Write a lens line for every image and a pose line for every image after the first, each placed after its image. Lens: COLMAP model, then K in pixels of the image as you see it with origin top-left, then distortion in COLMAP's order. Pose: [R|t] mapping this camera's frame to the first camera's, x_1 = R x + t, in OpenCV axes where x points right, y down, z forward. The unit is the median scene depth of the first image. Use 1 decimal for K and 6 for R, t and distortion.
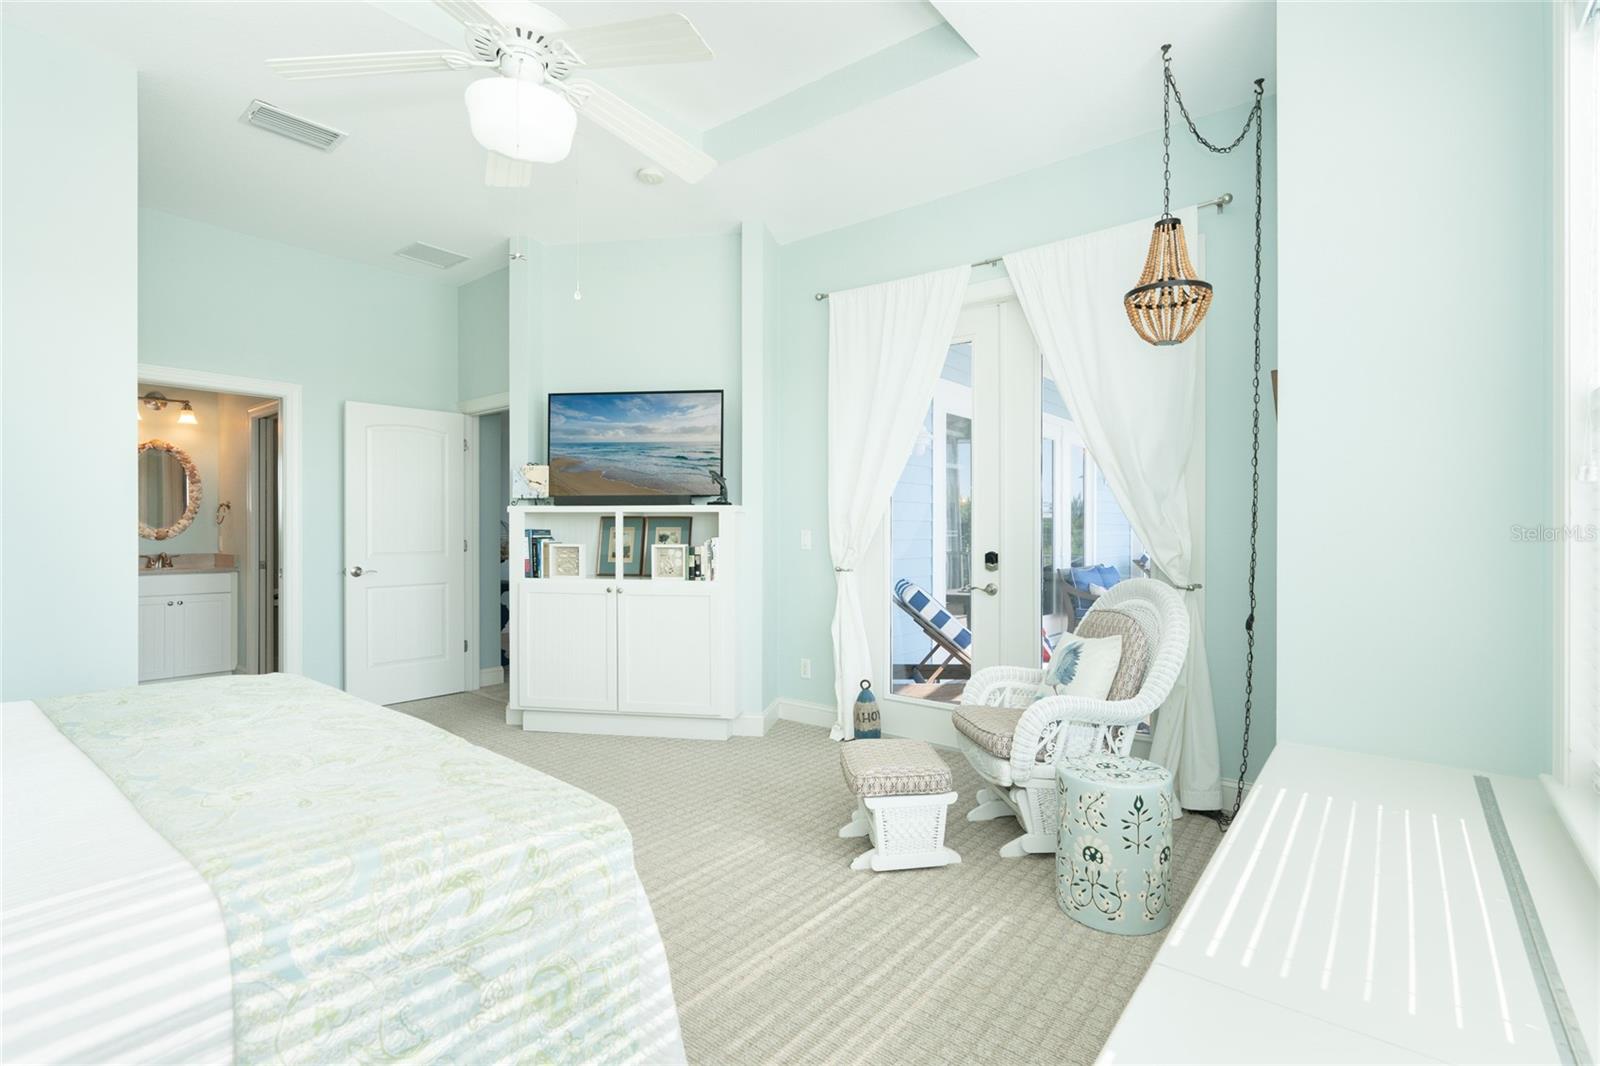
lens RADIAL K [[730.5, 0, 807.3], [0, 730.5, 537.0], [0, 0, 1]] dist [-0.006939, 0.003857]
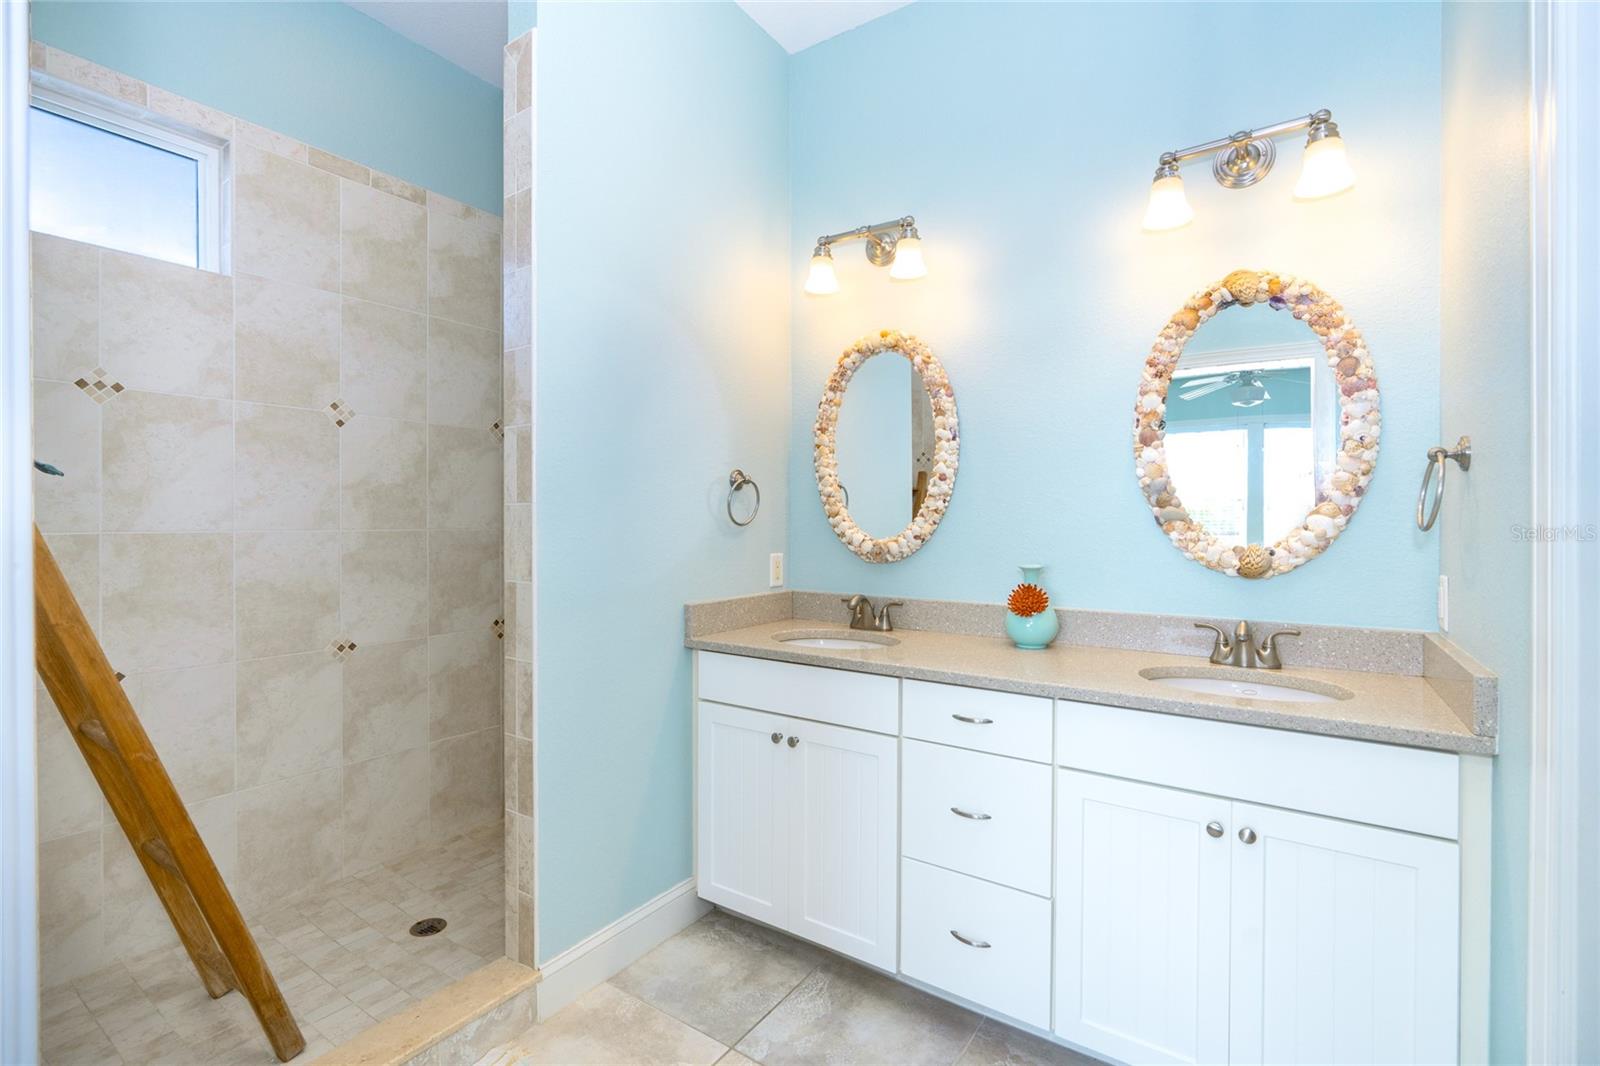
lens RADIAL K [[730.5, 0, 806.3], [0, 730.5, 531.1], [0, 0, 1]] dist [-0.006939, 0.003857]
pose [[0.074978, 0.007714, -0.997155, -0.573018], [-0.001262, 0.999970, 0.007641, -0.019543], [0.997184, 0.000686, 0.074986, 0.769034]]
